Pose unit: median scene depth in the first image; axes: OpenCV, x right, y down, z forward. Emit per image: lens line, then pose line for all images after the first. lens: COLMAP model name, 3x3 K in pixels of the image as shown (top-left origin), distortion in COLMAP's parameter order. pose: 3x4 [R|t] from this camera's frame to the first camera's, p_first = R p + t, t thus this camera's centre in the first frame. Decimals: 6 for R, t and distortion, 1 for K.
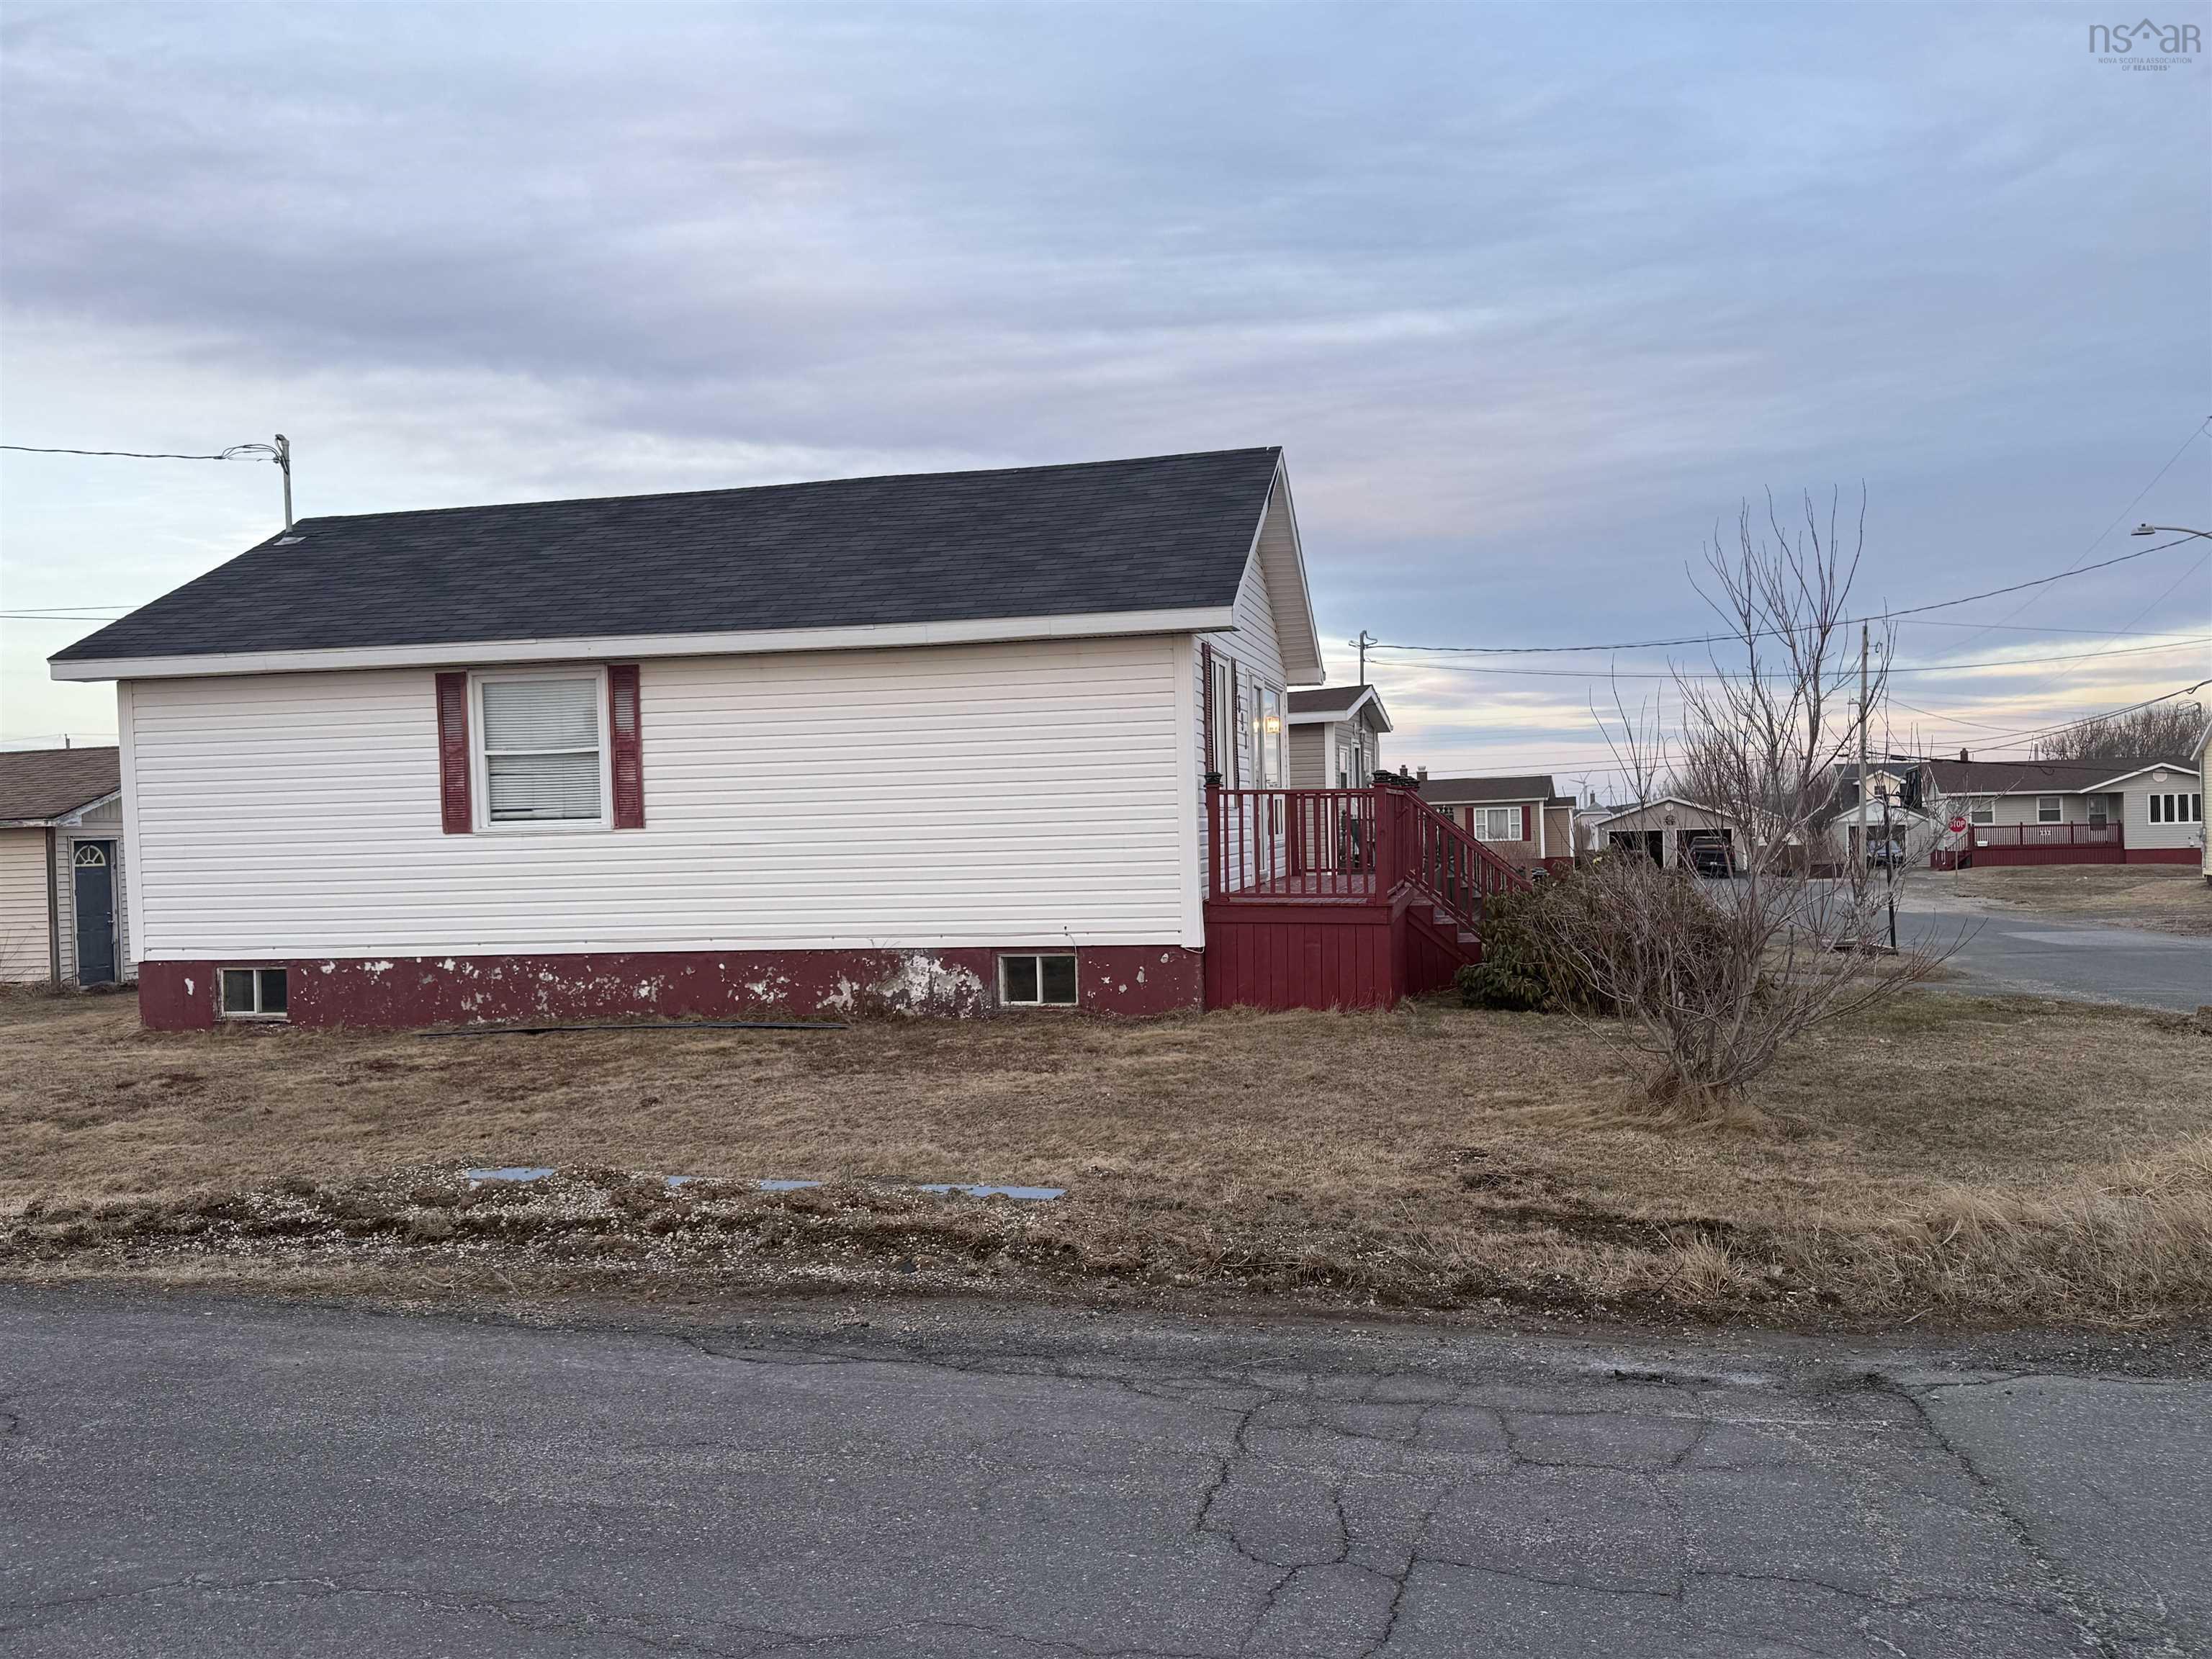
lens RADIAL K [[1850.5, 0, 1106.0], [0, 1850.5, 829.5], [0, 0, 1]] dist [0.203424, -0.393365]
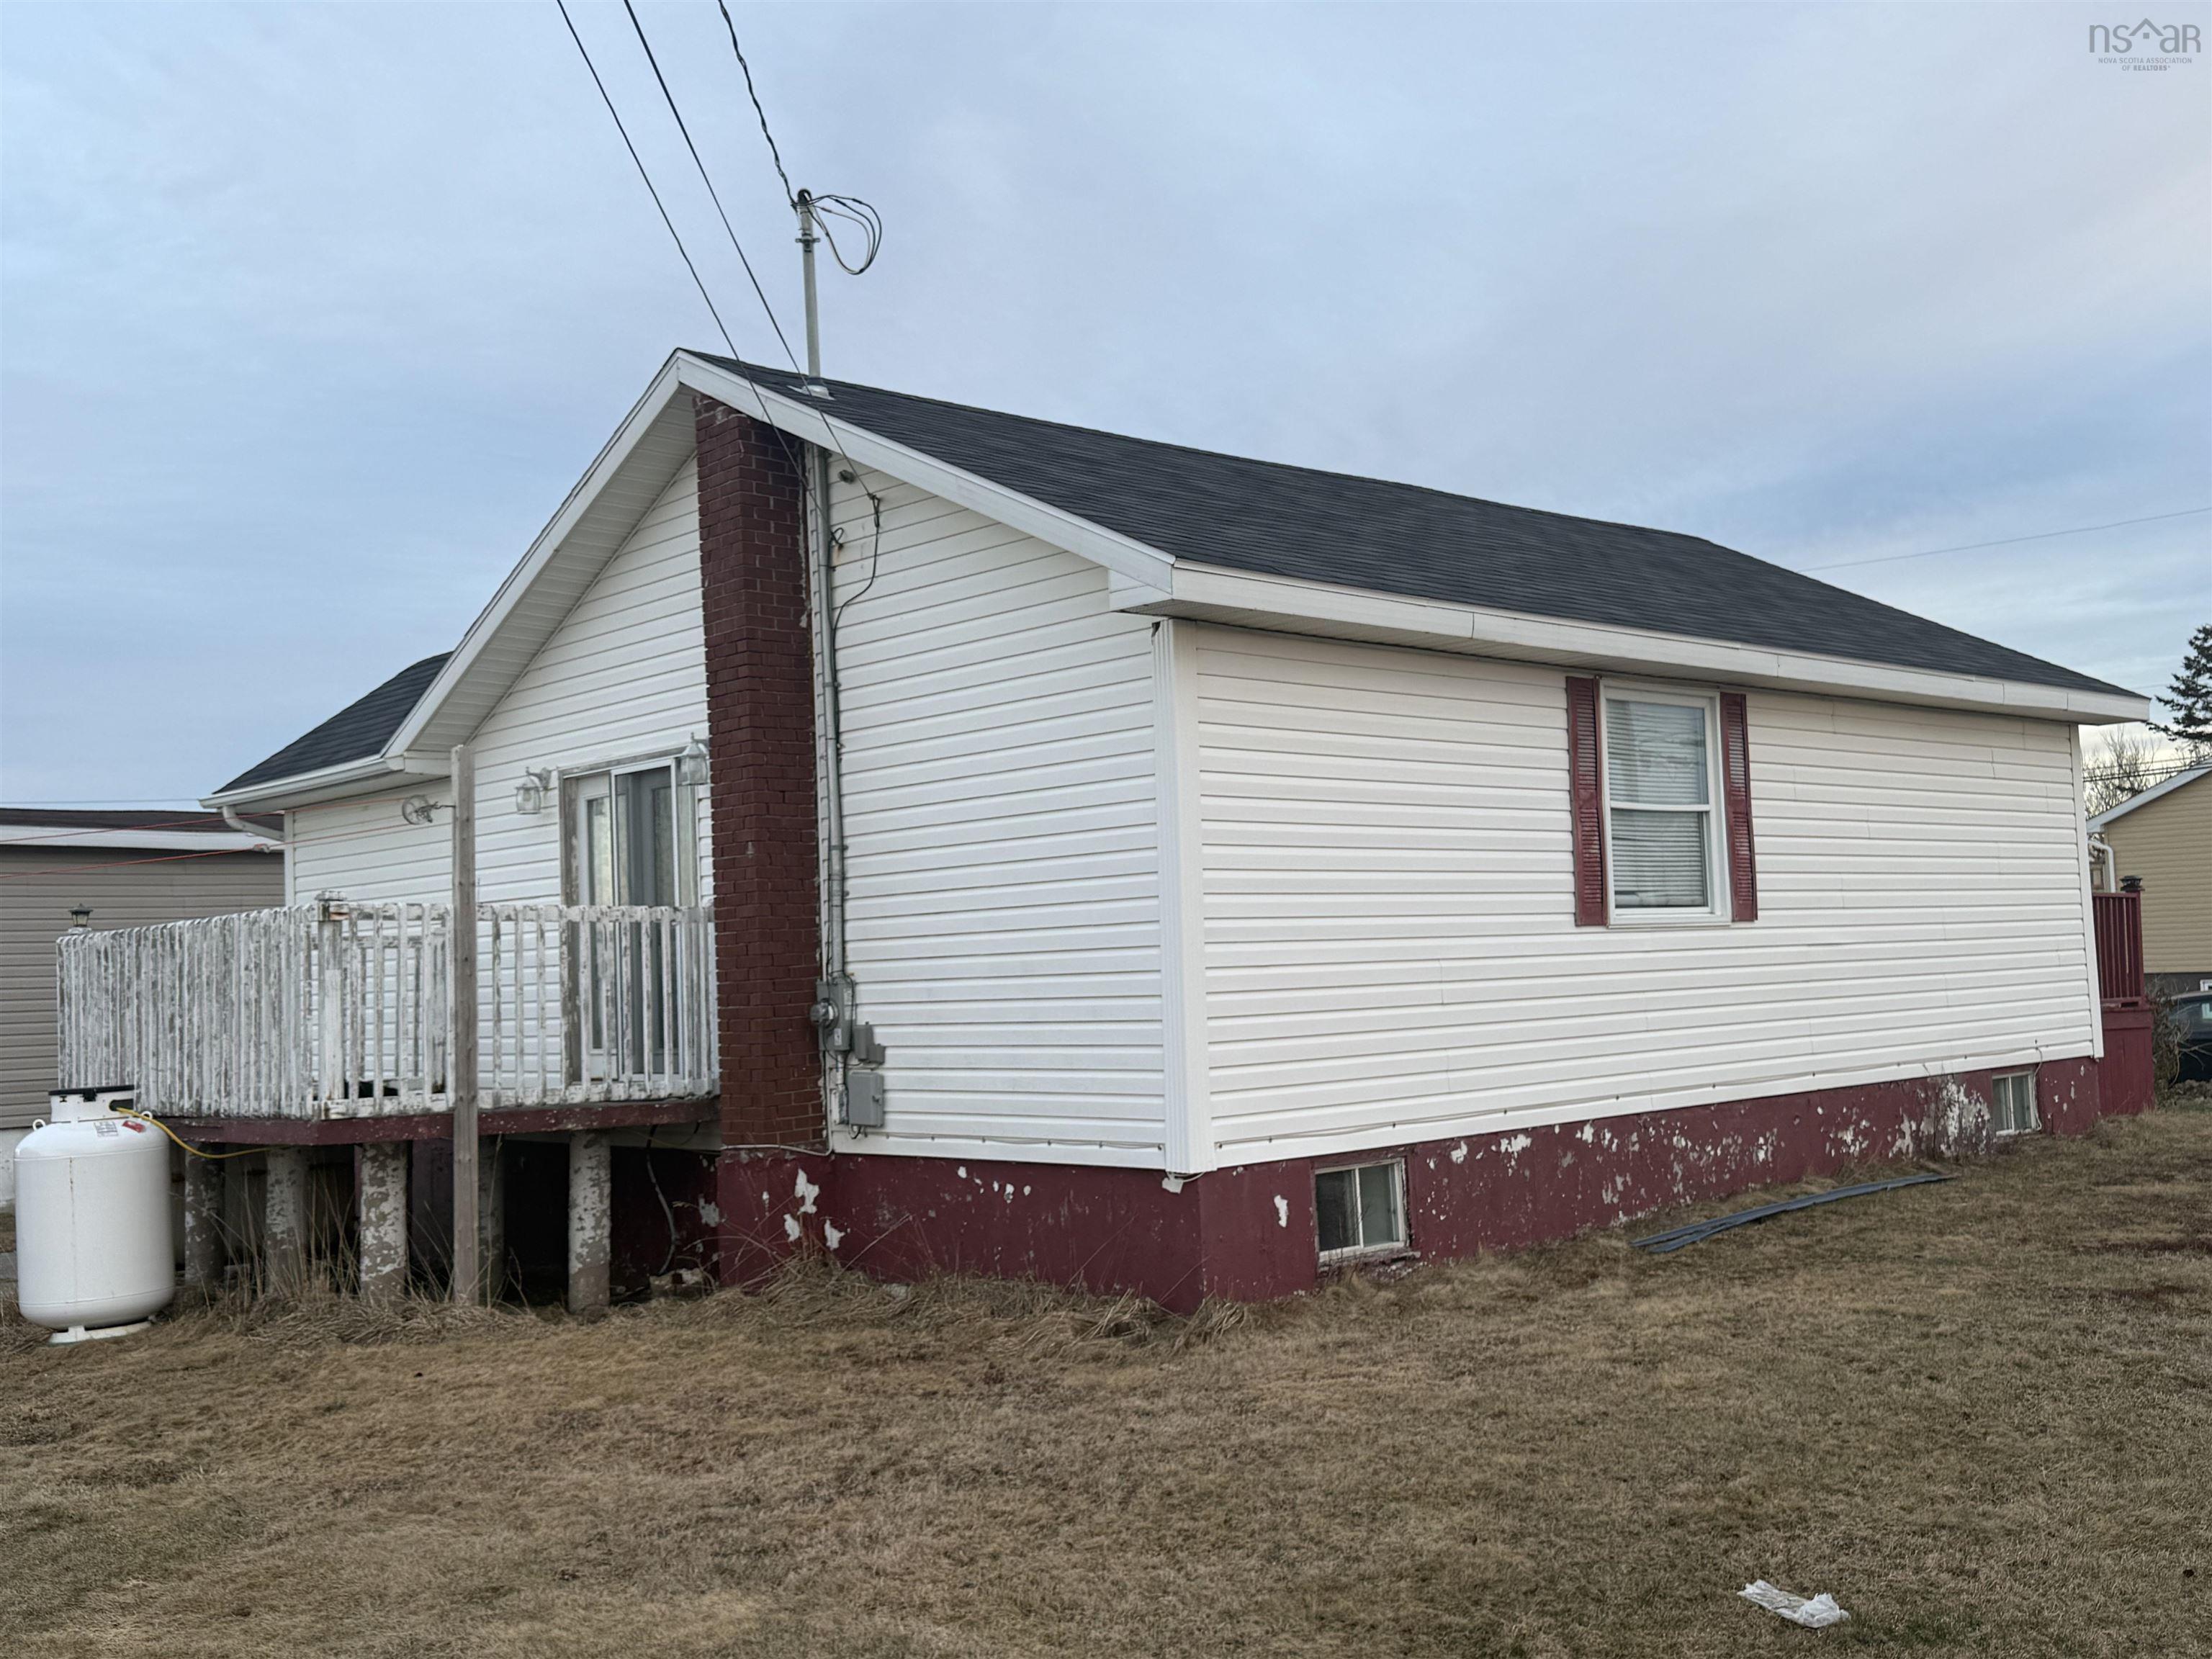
lens RADIAL K [[2039.0, 0, 1106.0], [0, 2039.0, 829.5], [0, 0, 1]] dist [0.289129, -0.641577]
pose [[0.578332, 0.052122, 0.814135, -1.028129], [0.014666, 0.997131, -0.074256, 0.019414], [-0.815670, 0.054885, 0.575908, 0.732698]]
